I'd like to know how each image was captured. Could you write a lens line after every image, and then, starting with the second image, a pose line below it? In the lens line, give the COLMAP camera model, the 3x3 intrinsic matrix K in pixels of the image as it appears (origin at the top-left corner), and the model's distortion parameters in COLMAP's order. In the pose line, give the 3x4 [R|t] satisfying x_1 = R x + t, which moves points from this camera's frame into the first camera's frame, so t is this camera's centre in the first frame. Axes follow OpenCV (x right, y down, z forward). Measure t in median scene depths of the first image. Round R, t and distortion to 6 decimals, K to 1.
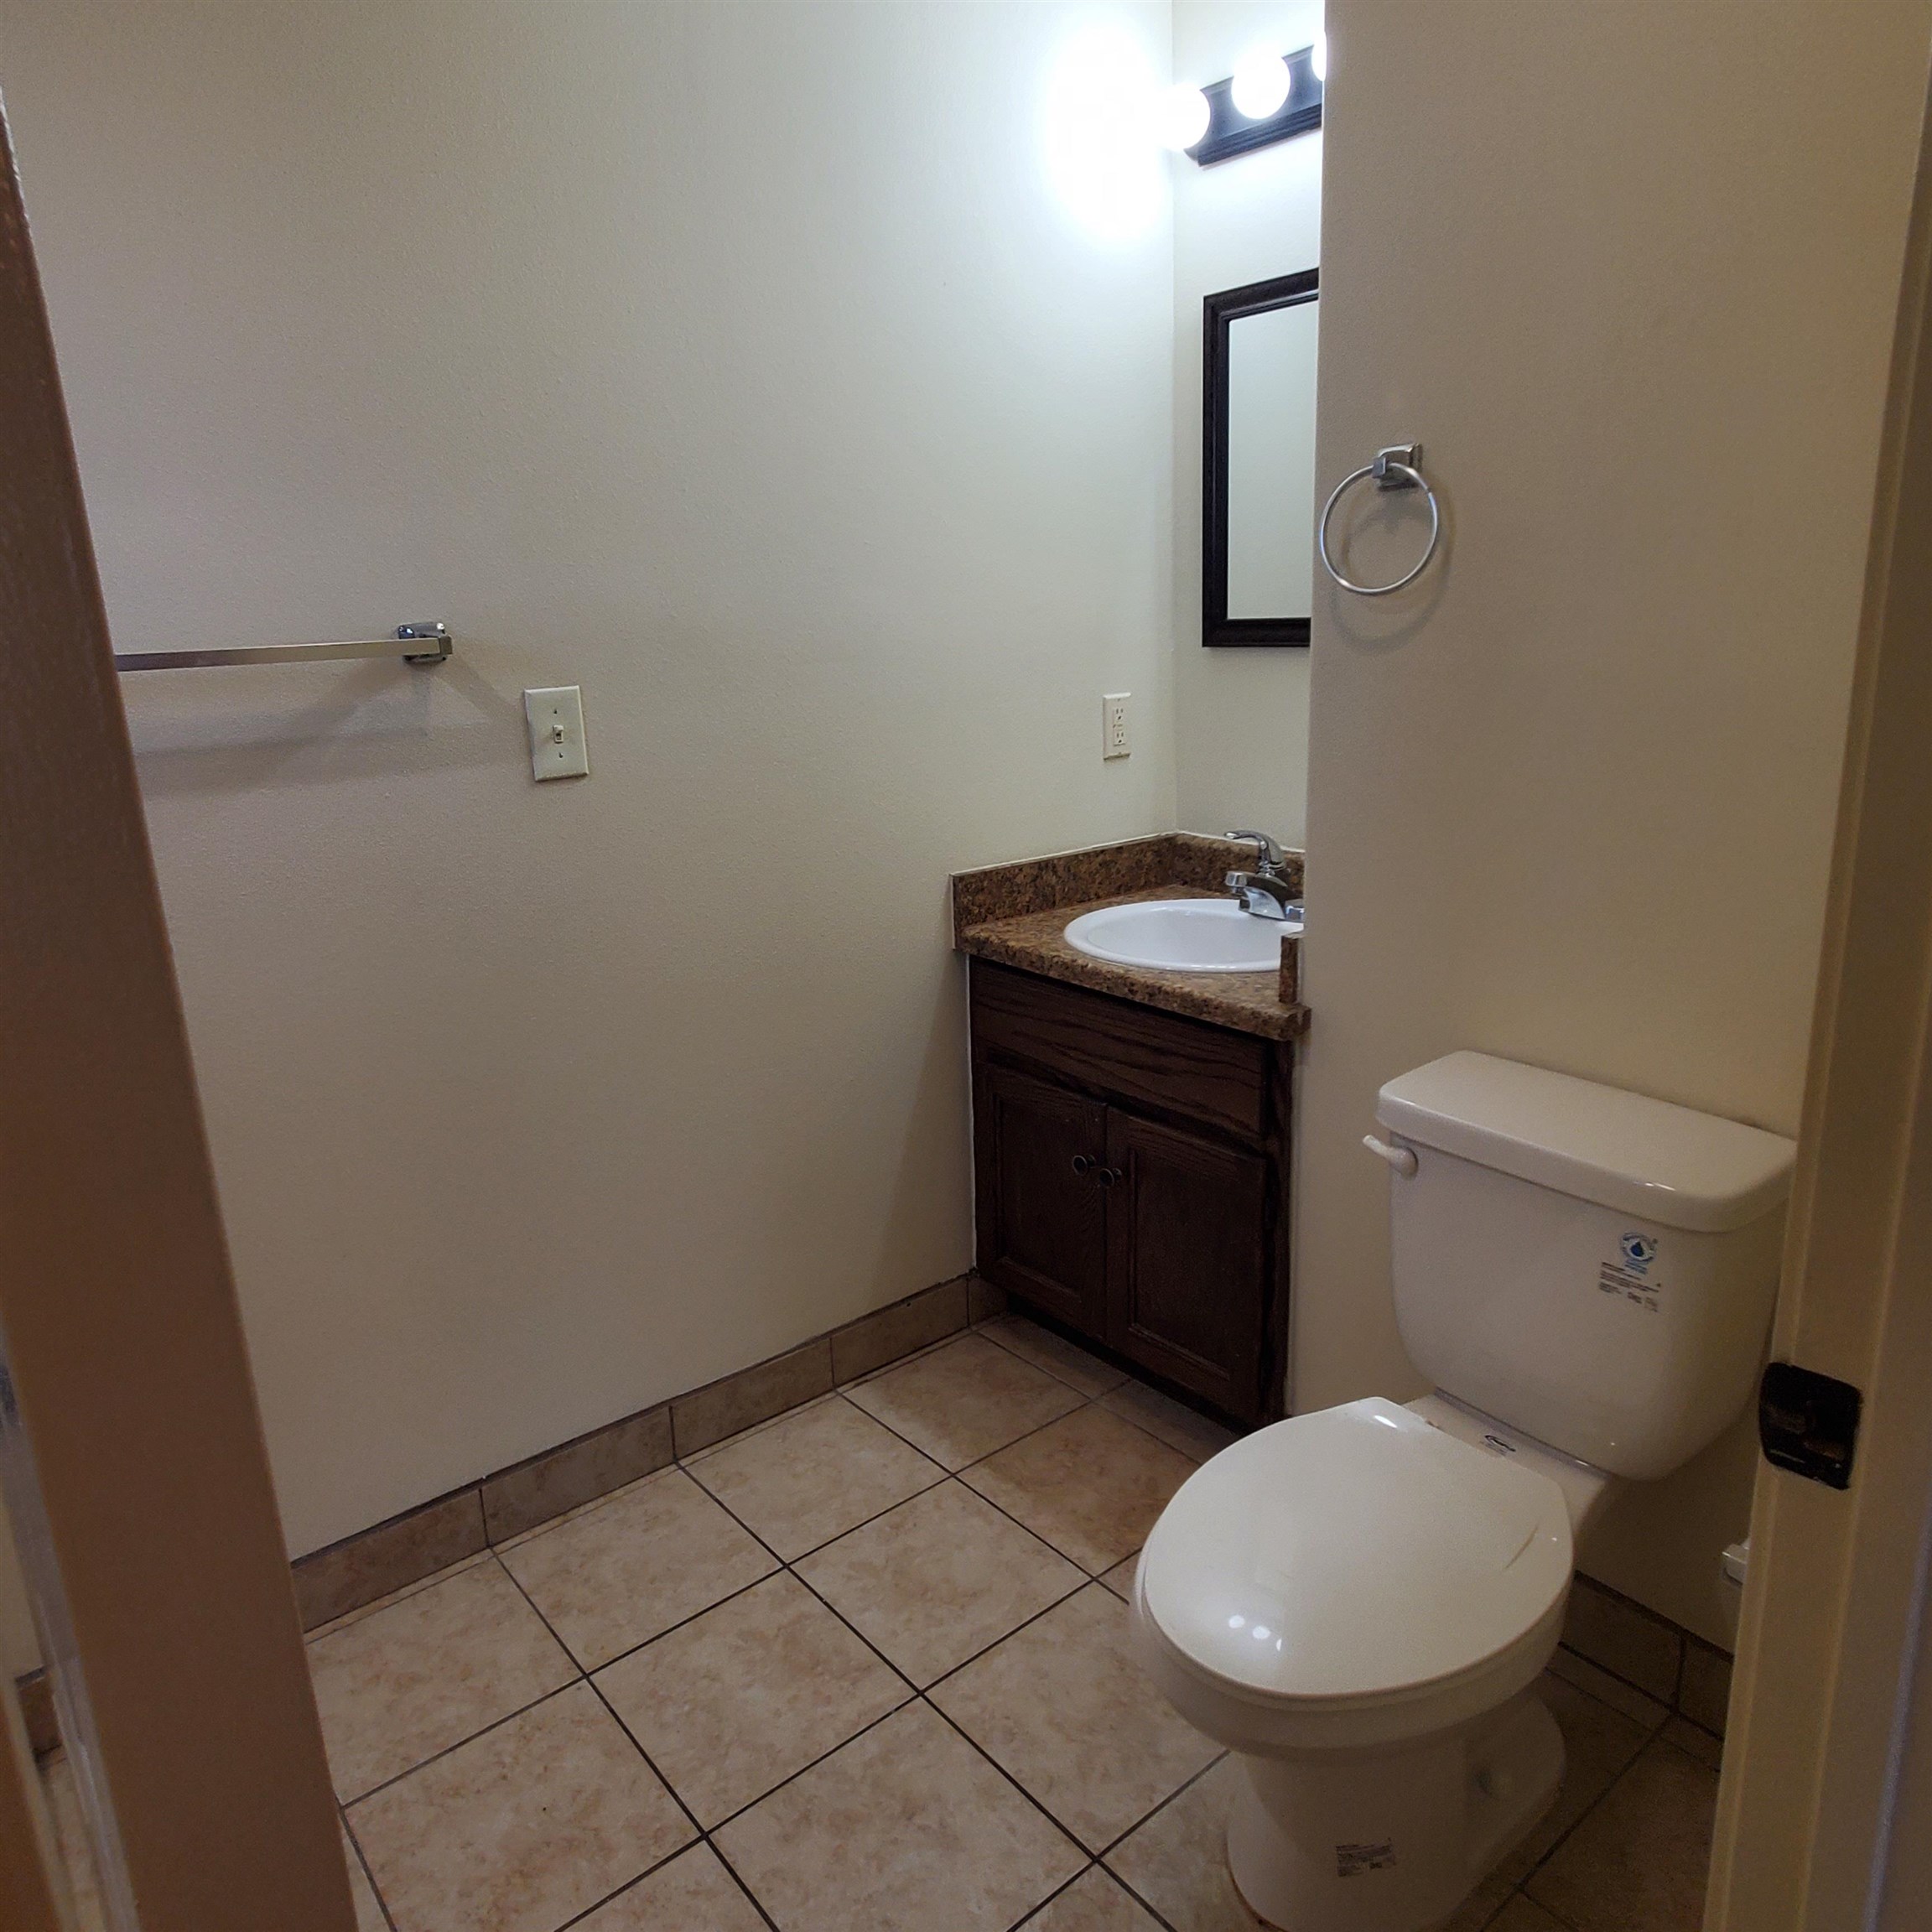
lens RADIAL K [[1378.9, 0, 966.3], [0, 1378.9, 961.6], [0, 0, 1]] dist [-0.004323, -0.001724]
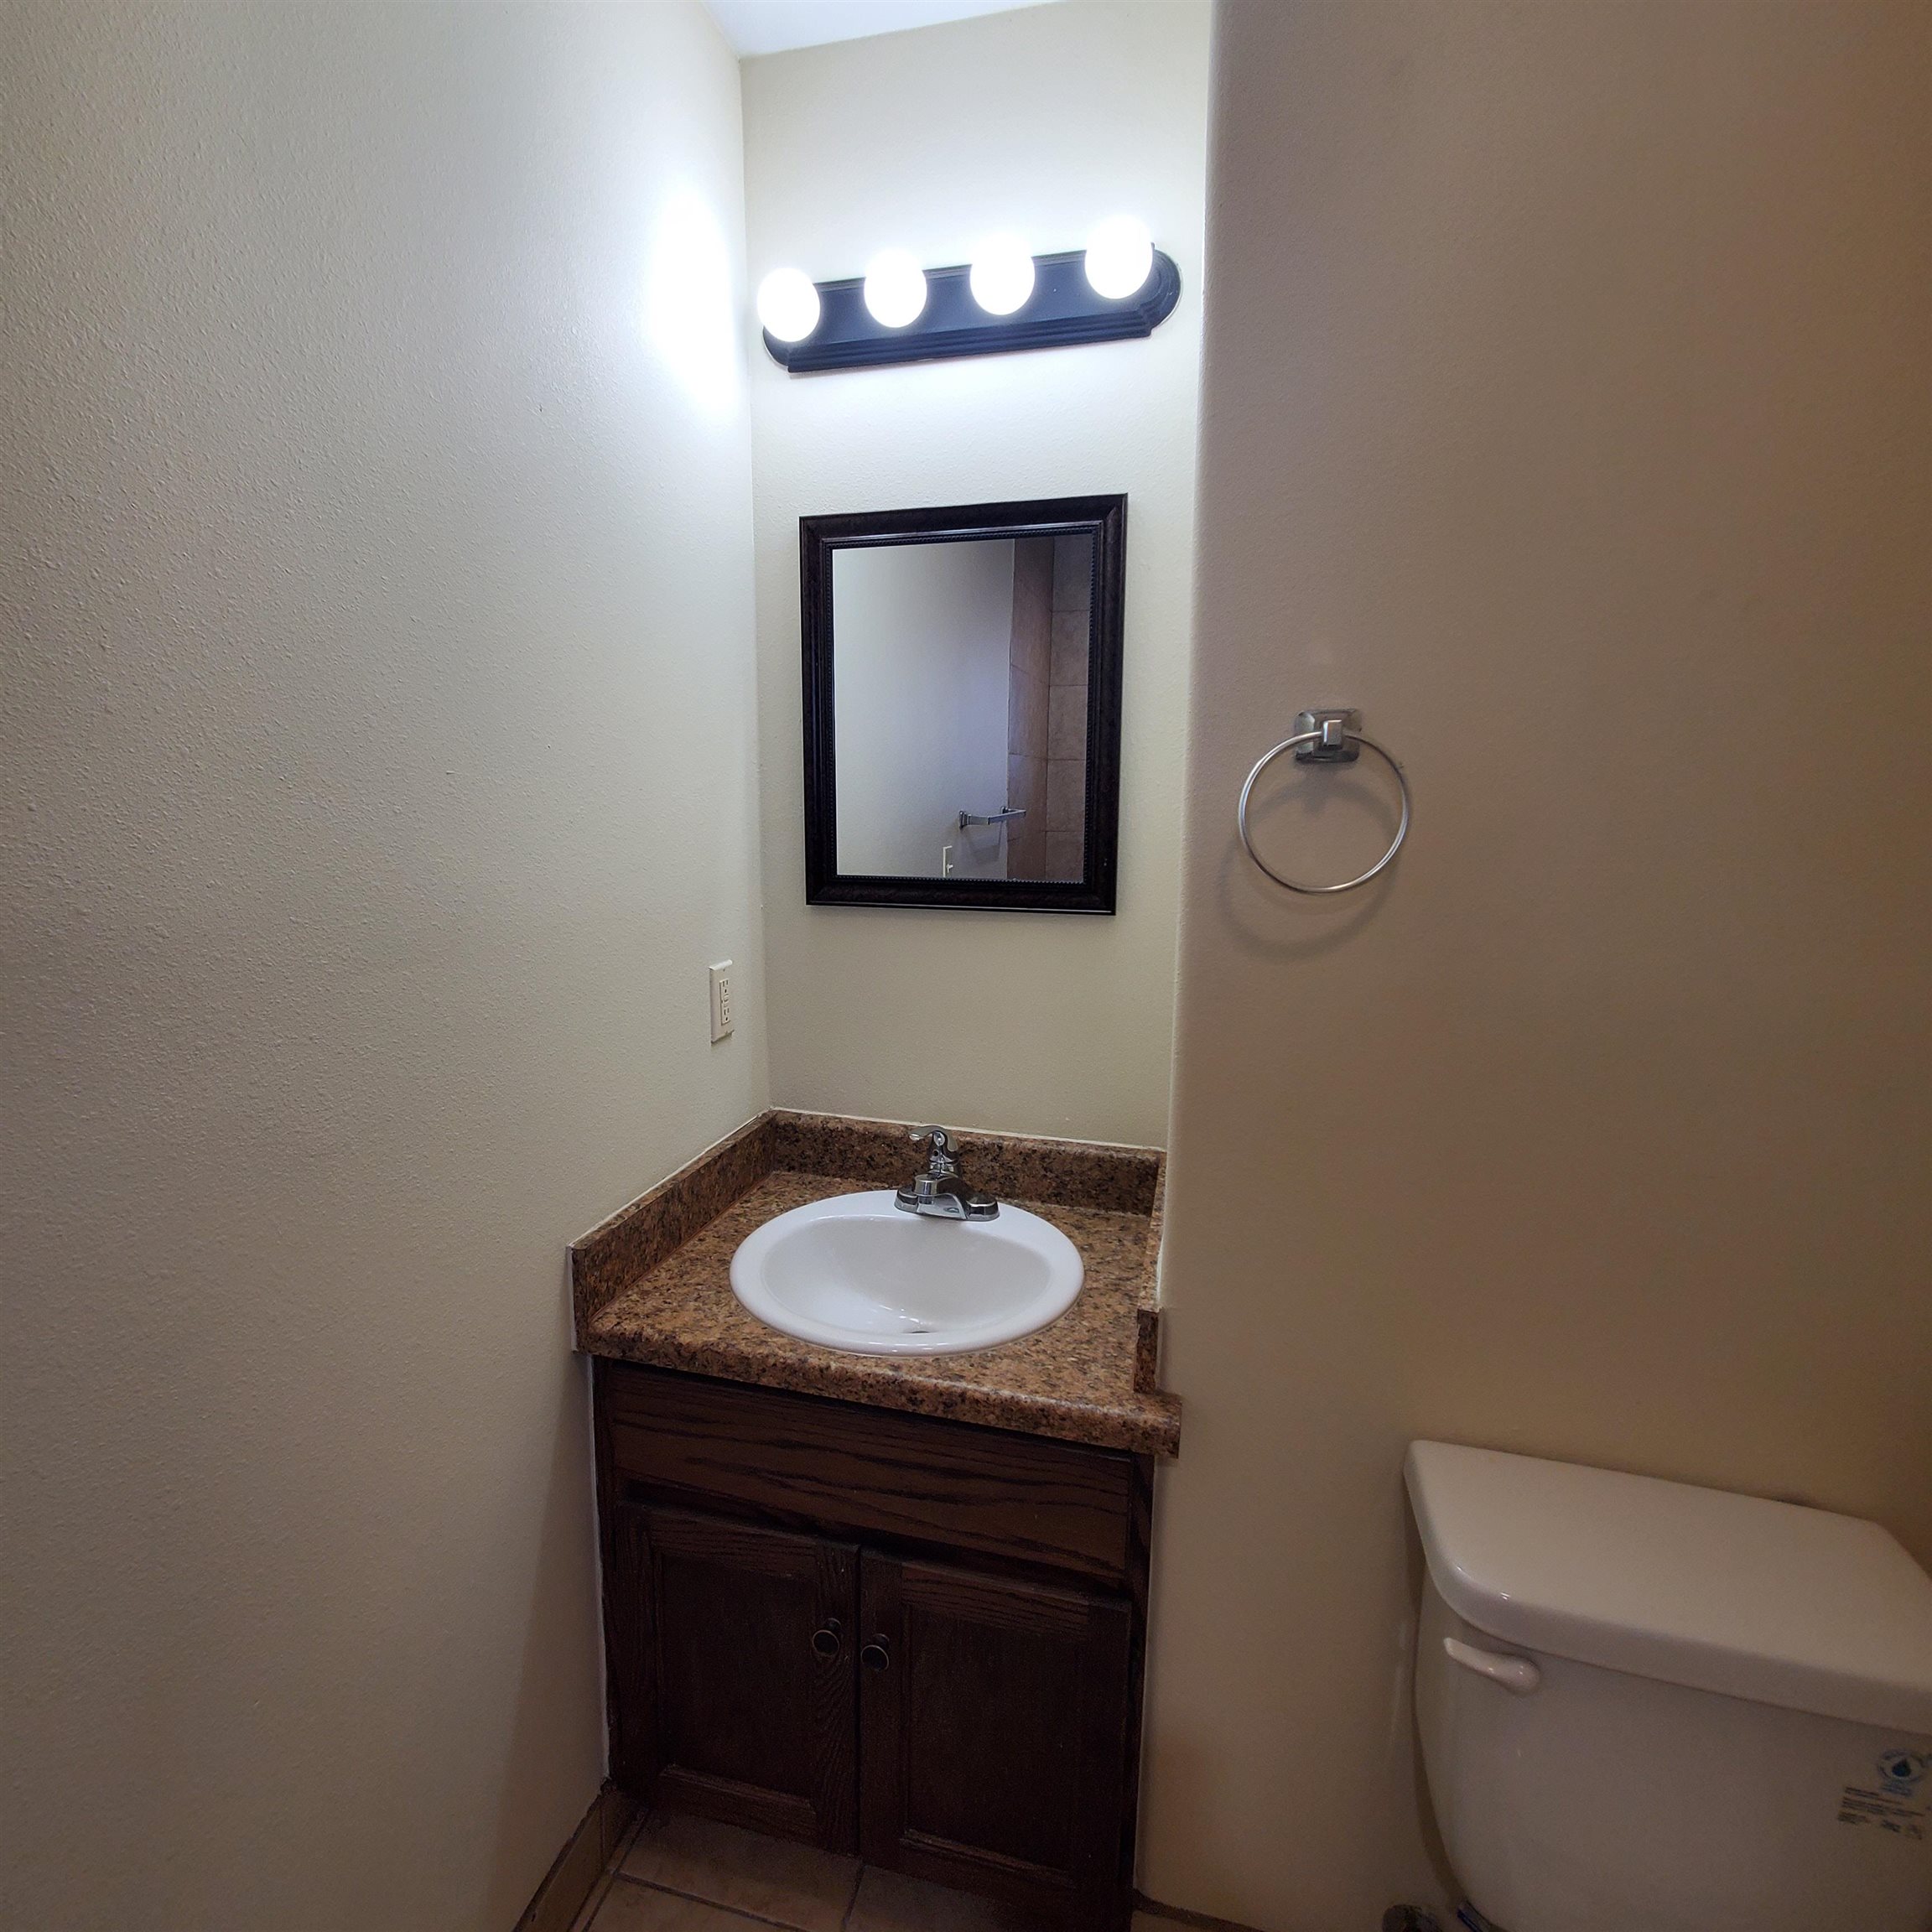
lens RADIAL K [[1023.9, 0, 957.5], [0, 1023.9, 967.6], [0, 0, 1]] dist [0.005937, -0.004005]
pose [[0.814272, -0.048986, 0.578412, -0.149819], [0.109399, 0.991528, -0.070036, -0.151943], [-0.570081, 0.120306, 0.812733, 0.480350]]
